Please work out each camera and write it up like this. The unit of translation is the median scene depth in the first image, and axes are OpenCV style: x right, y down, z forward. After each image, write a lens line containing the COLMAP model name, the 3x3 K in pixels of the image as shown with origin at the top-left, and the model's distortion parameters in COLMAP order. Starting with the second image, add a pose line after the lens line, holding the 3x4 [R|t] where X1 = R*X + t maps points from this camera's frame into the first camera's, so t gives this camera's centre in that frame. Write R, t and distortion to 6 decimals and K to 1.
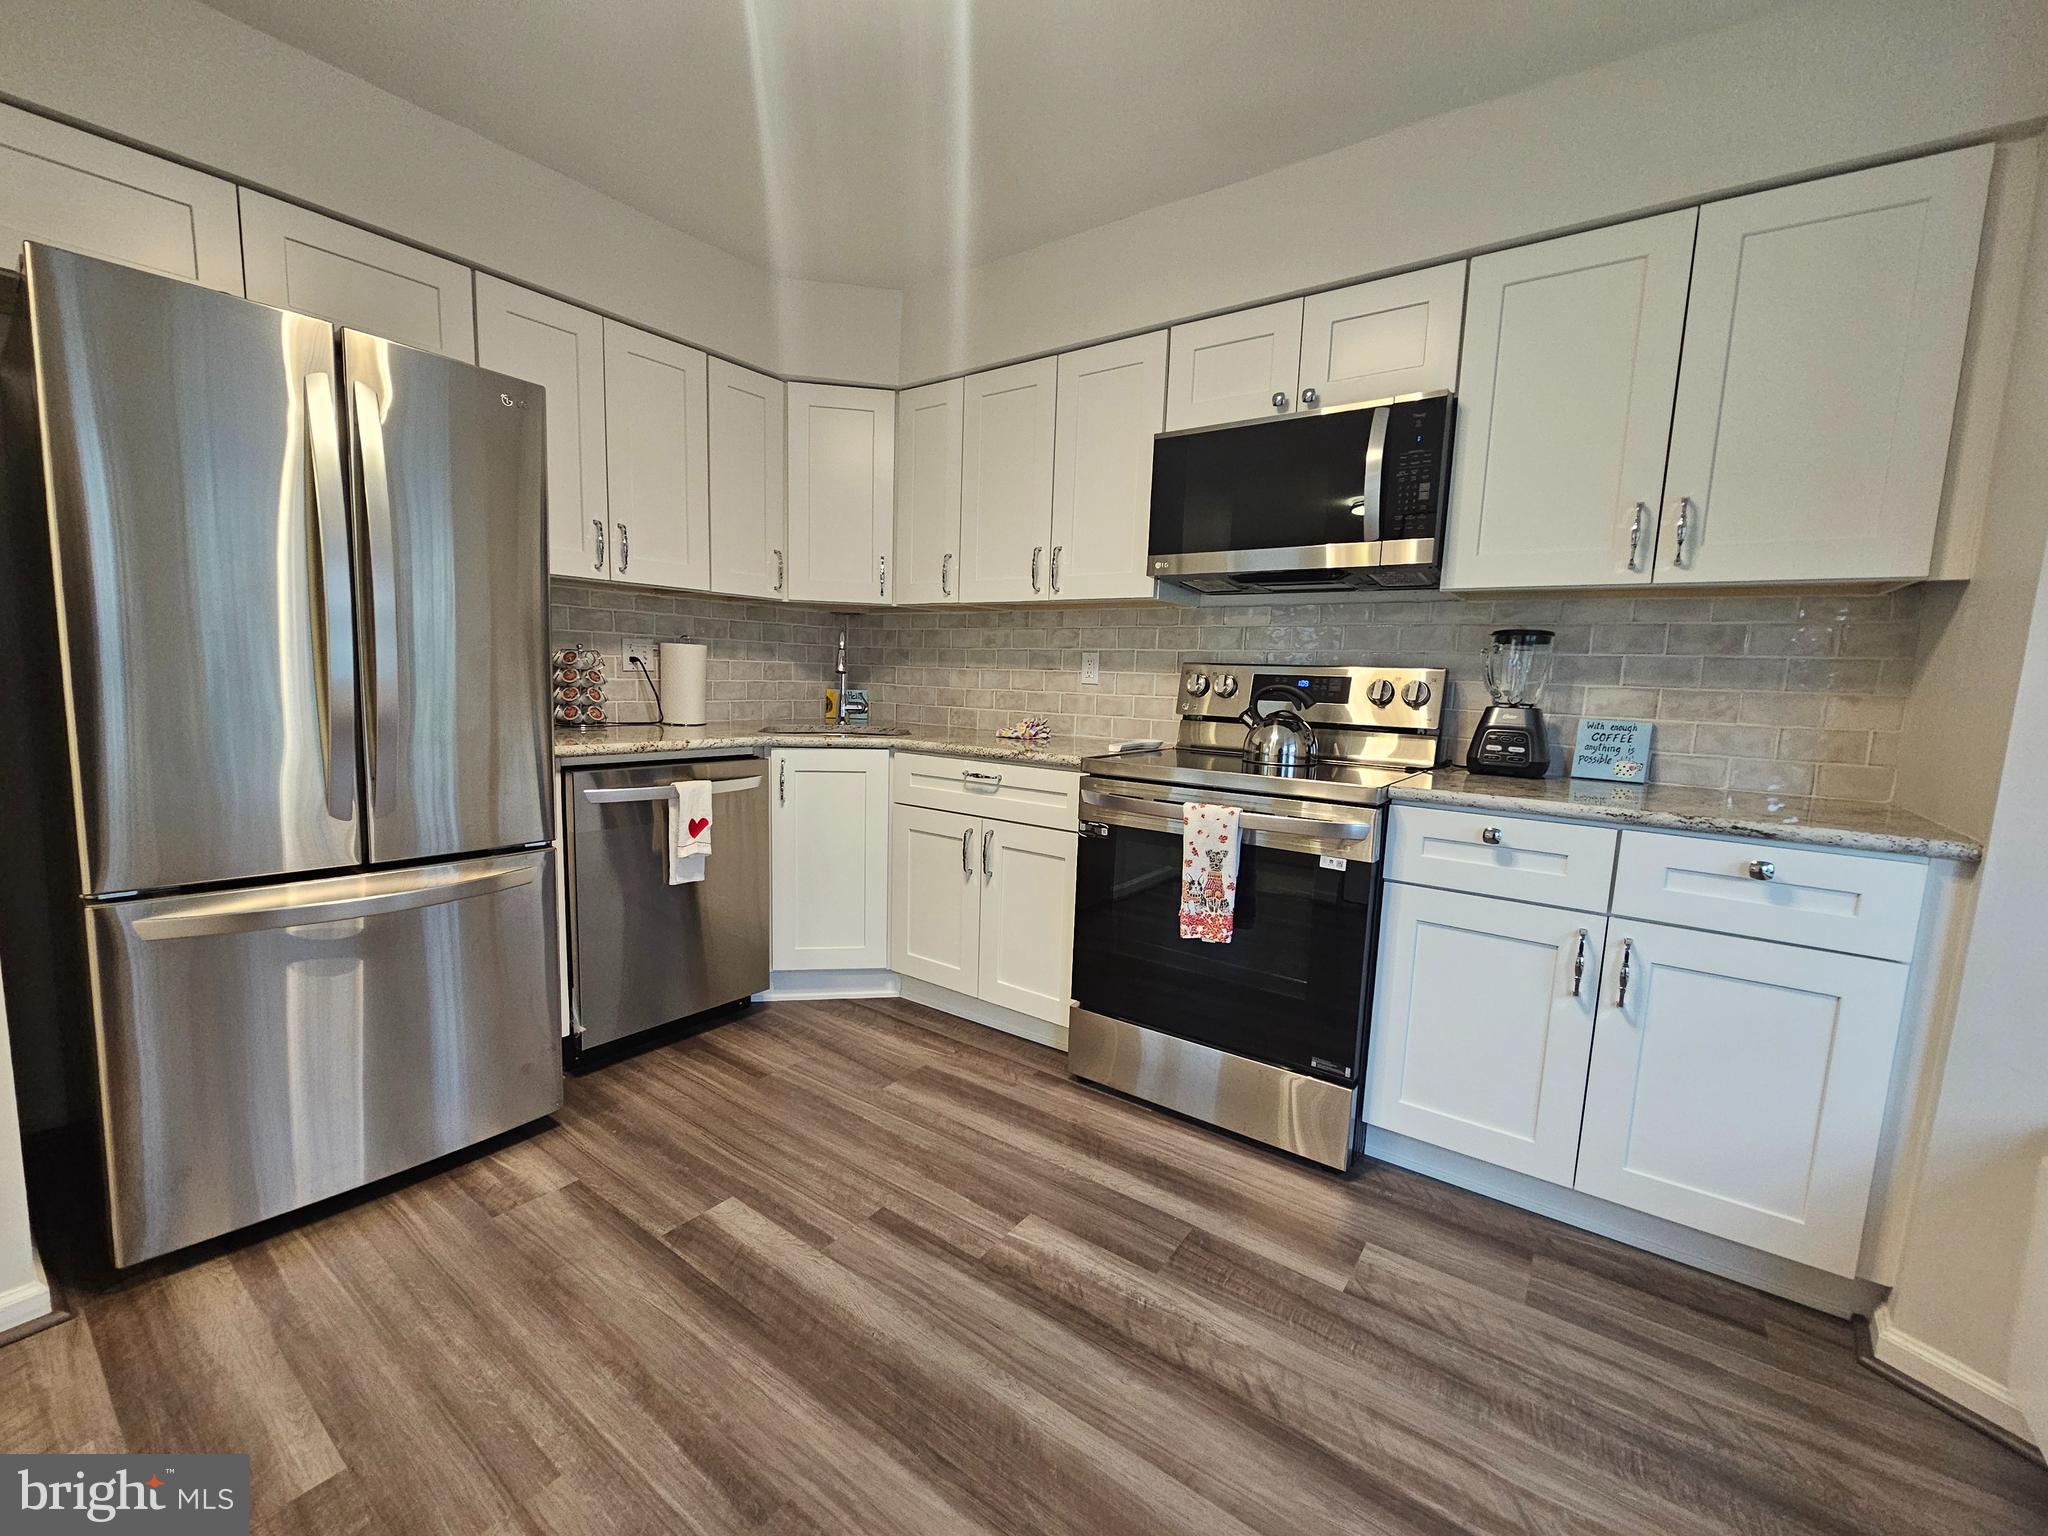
lens RADIAL K [[838.8, 0, 1013.3], [0, 838.8, 780.4], [0, 0, 1]] dist [-0.001367, 0.000392]
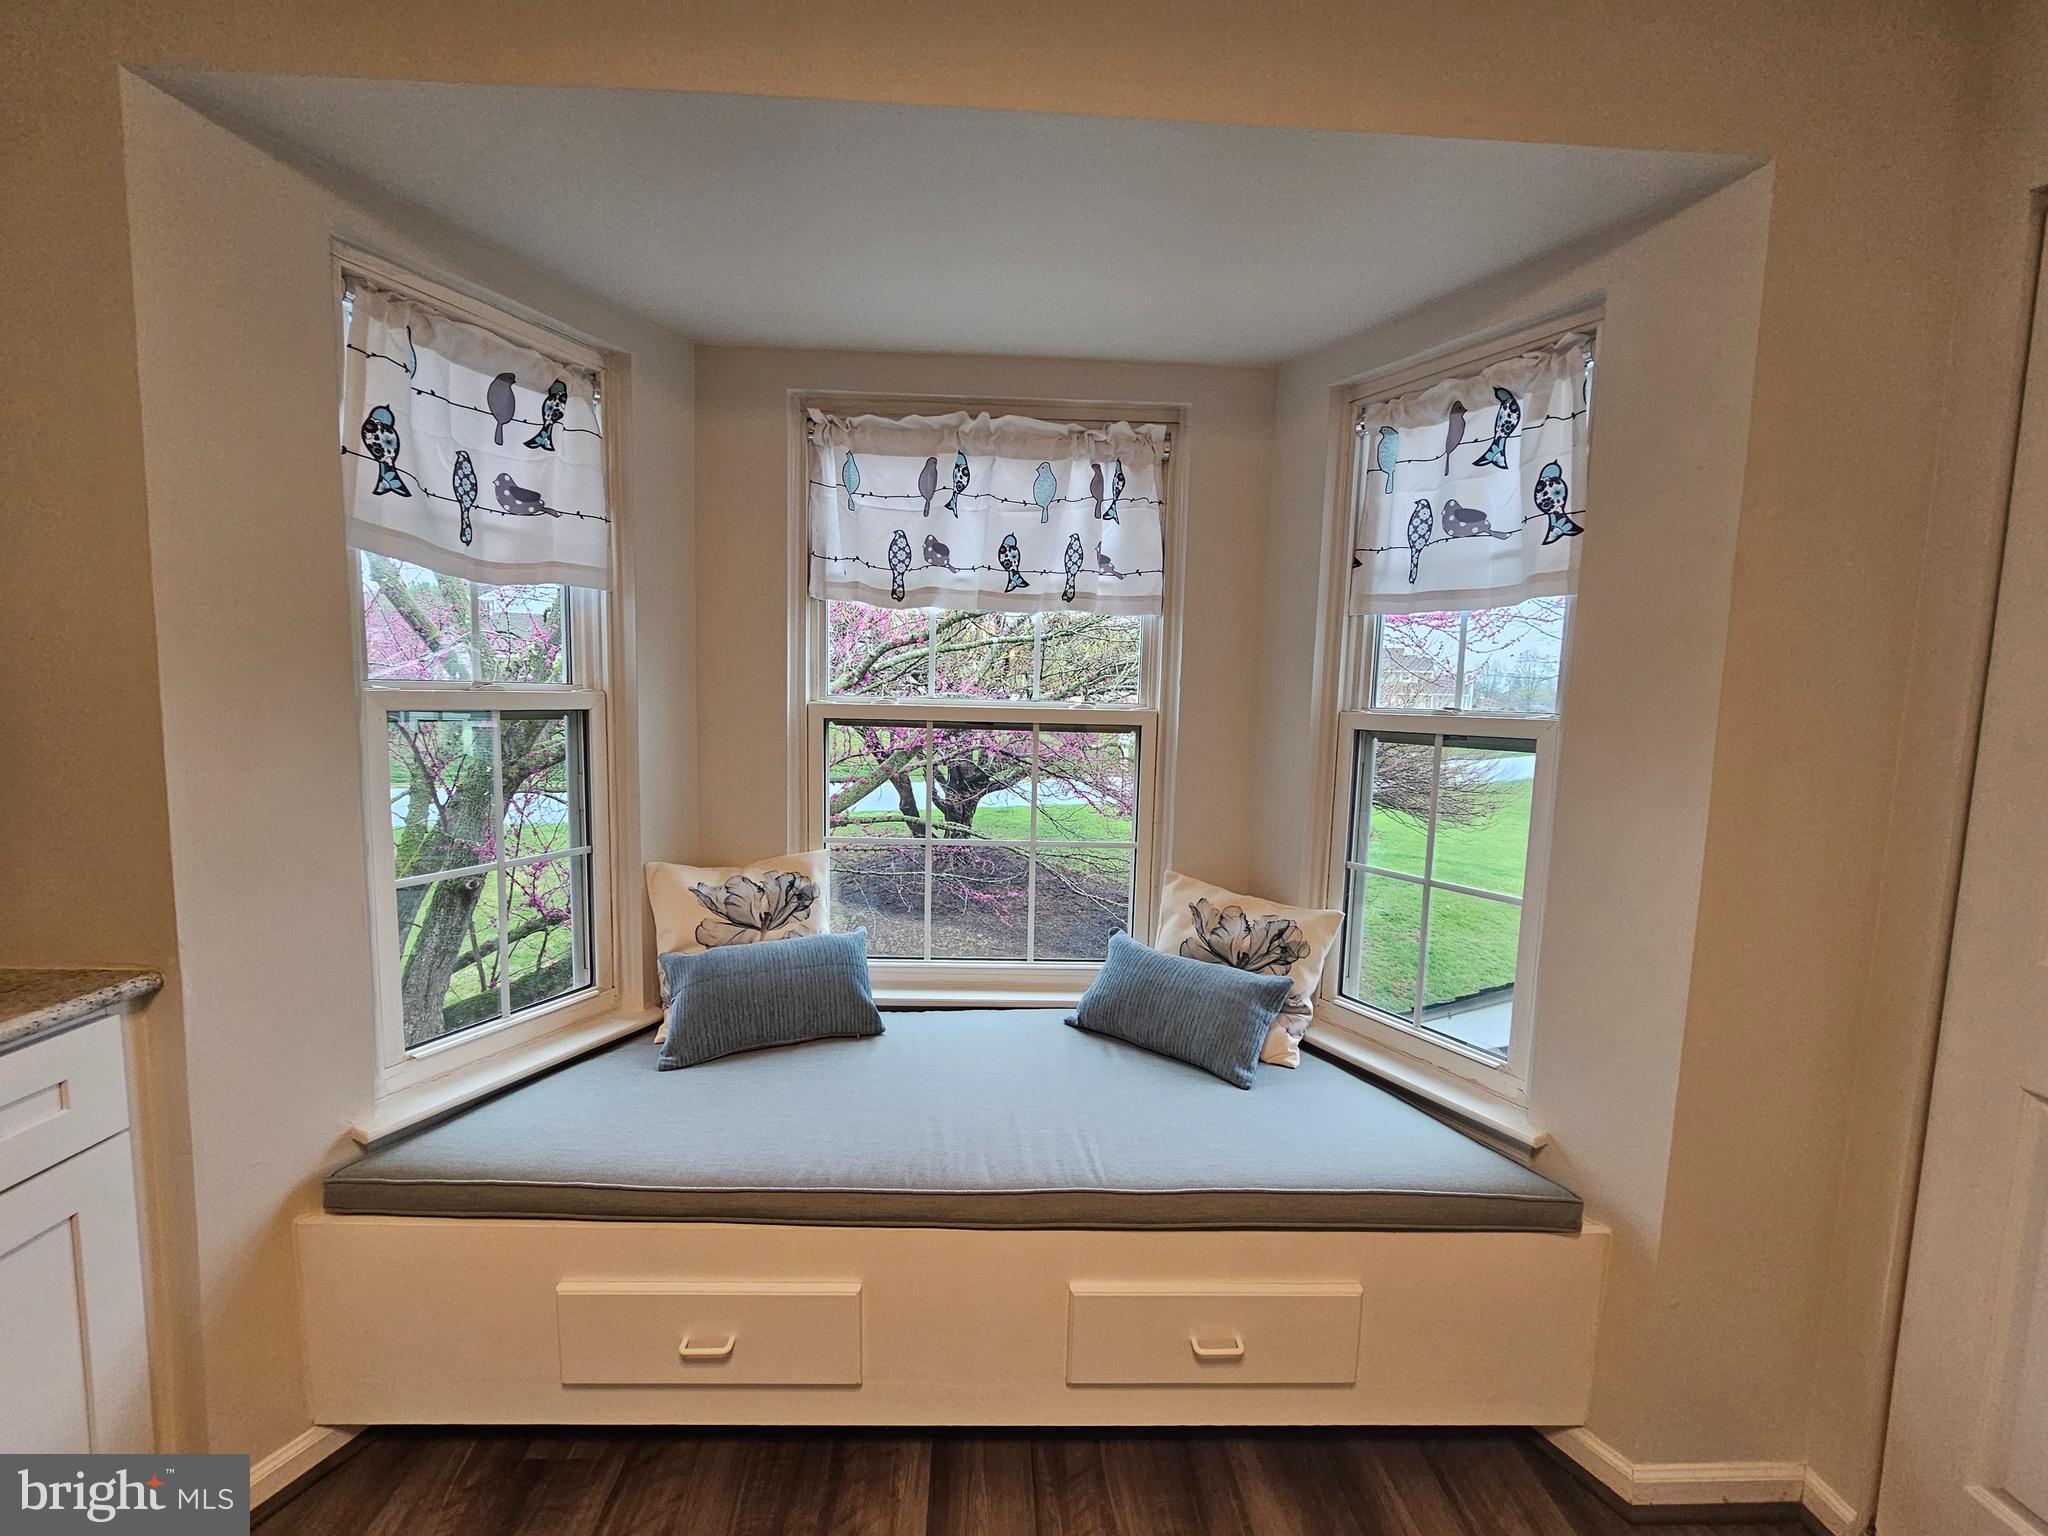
lens RADIAL K [[836.0, 0, 1013.3], [0, 836.0, 782.9], [0, 0, 1]] dist [-0.001334, 0.000341]
pose [[-0.631880, -0.131787, 0.763780, -0.093444], [0.051193, 0.976190, 0.210790, -0.234718], [-0.773374, 0.172294, -0.610088, 0.694273]]
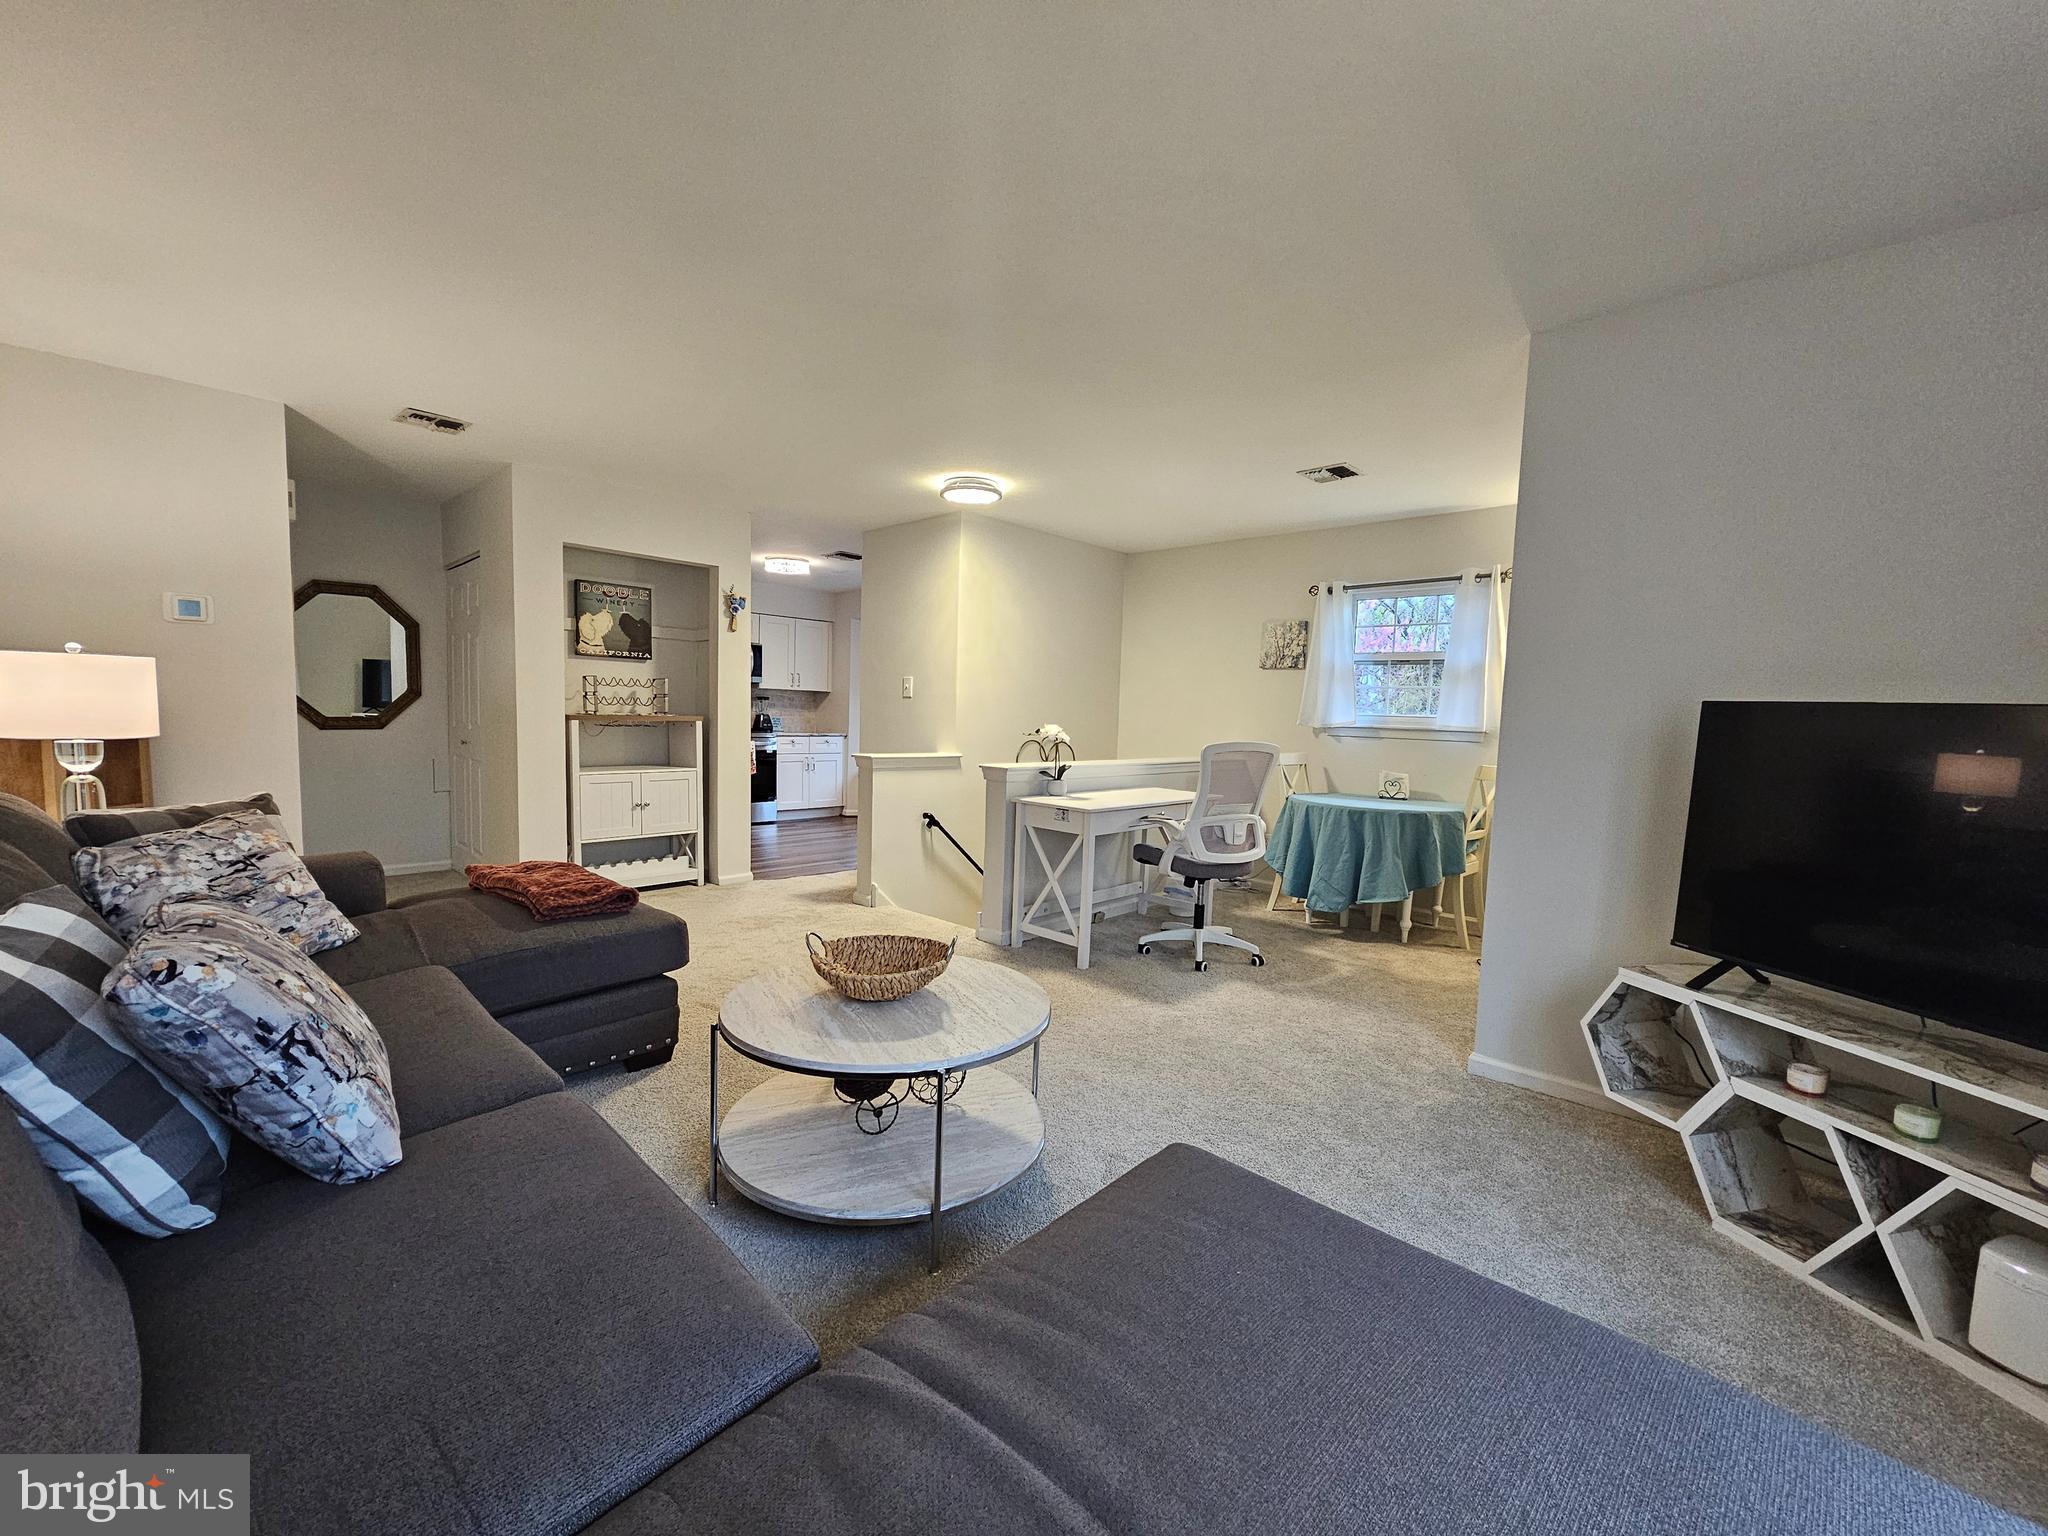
lens RADIAL K [[838.8, 0, 1013.3], [0, 838.8, 780.4], [0, 0, 1]] dist [-0.001367, 0.000392]
pose [[0.117846, -0.108504, 0.987086, -4.815360], [0.100541, 0.990208, 0.096844, -0.061504], [-0.987929, 0.087830, 0.127601, -1.043686]]
